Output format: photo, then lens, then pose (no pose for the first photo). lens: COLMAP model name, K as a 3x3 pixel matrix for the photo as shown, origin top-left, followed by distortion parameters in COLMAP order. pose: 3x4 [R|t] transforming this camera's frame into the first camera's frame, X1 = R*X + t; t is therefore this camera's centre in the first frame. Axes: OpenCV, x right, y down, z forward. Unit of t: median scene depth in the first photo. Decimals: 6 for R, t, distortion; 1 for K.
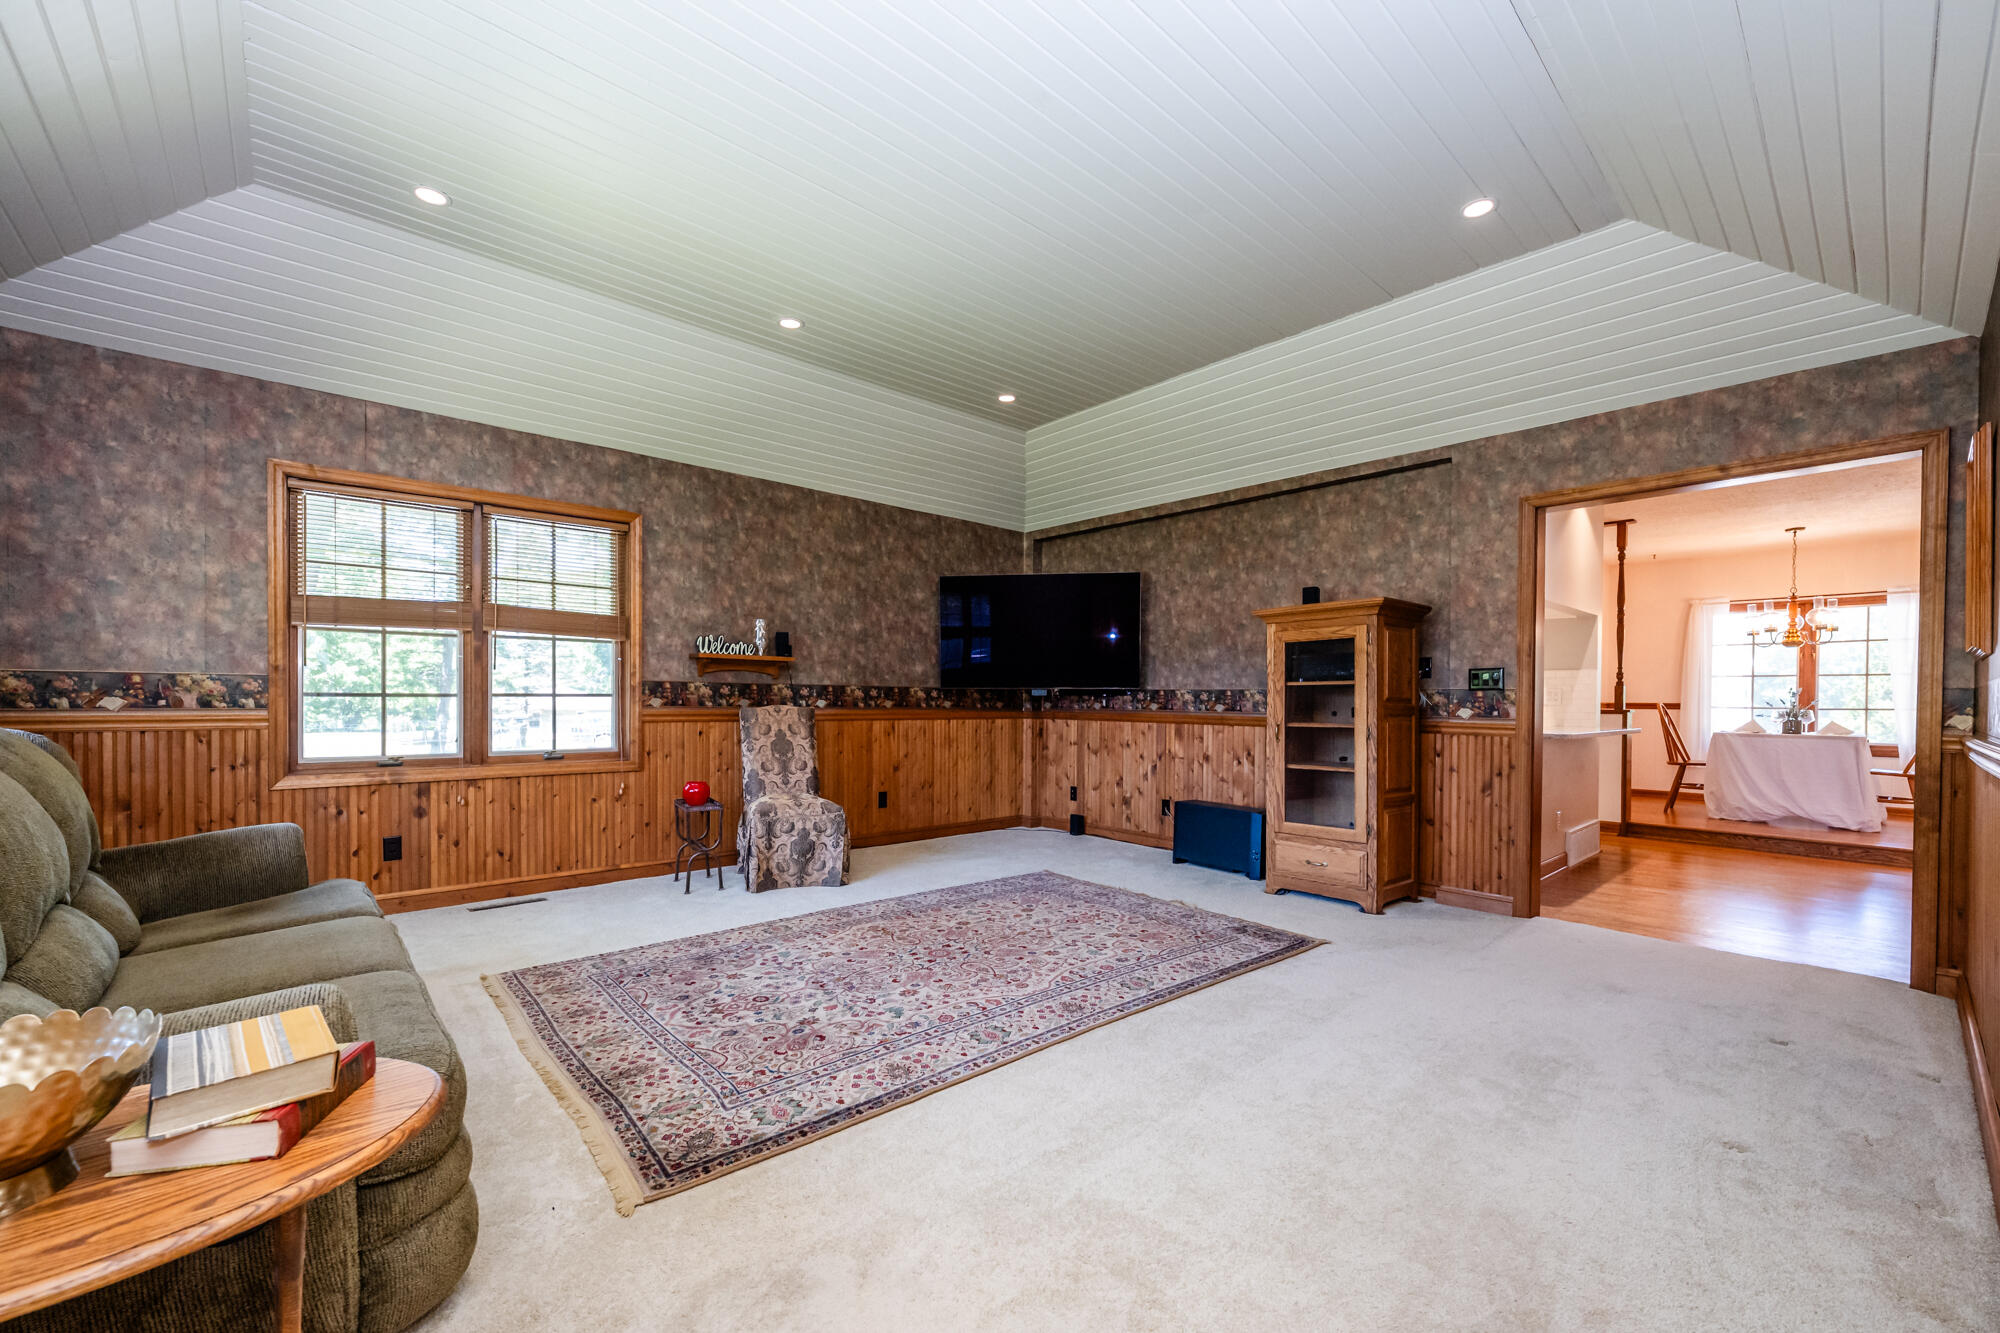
lens RADIAL K [[802.2, 0, 995.2], [0, 802.2, 713.7], [0, 0, 1]] dist [0.002715, -0.000073]
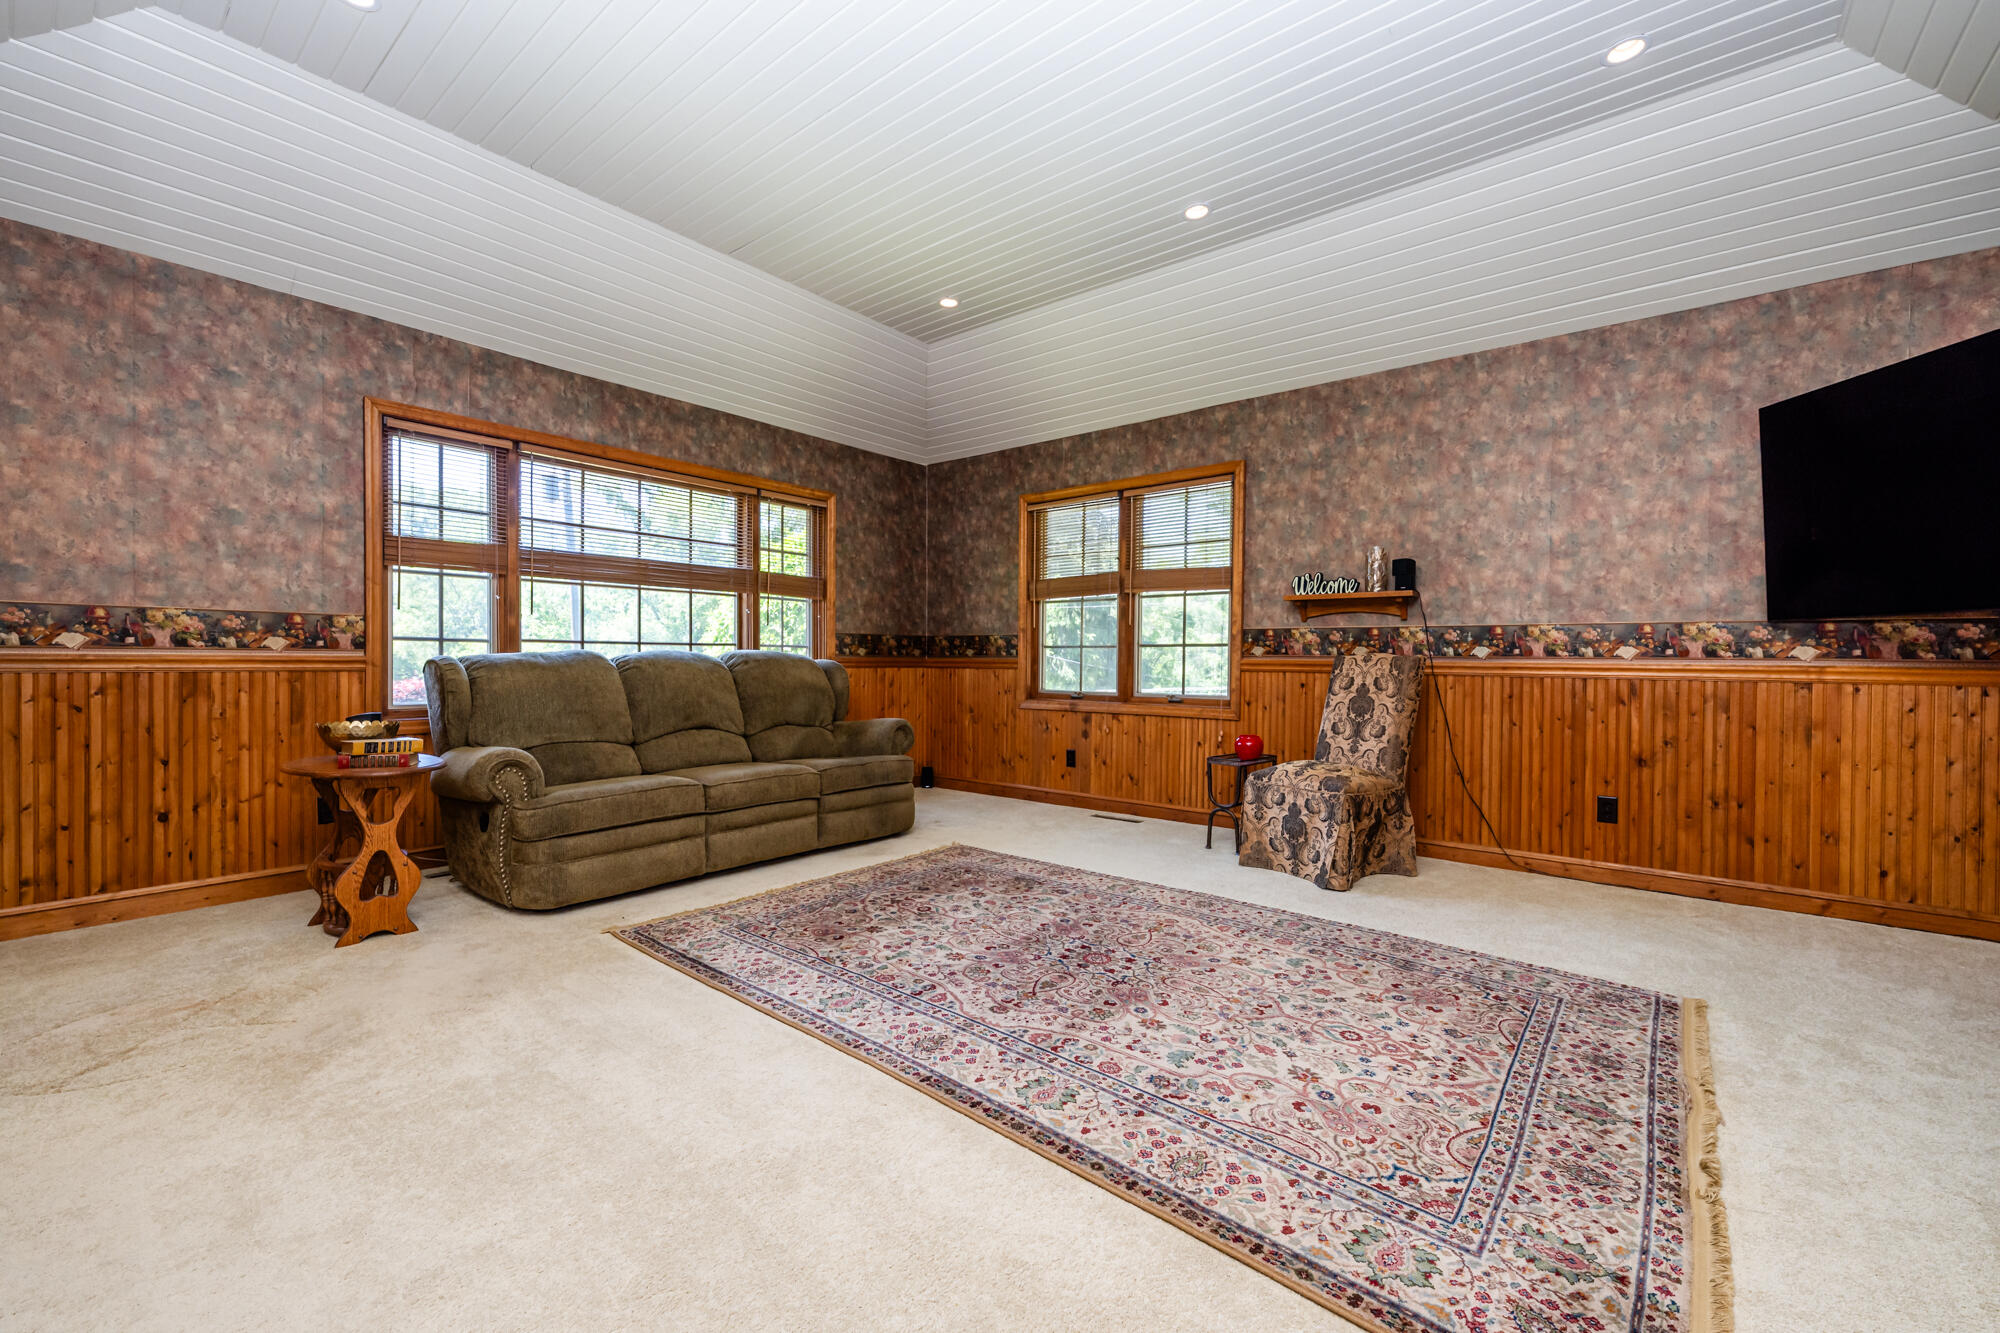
lens RADIAL K [[802.2, 0, 999.0], [0, 802.2, 666.2], [0, 0, 1]] dist [0.002715, -0.000073]
pose [[0.156623, 0.000089, -0.987658, 0.528895], [-0.027613, 0.999609, -0.004288, 0.018497], [0.987272, 0.027944, 0.156565, 0.607237]]
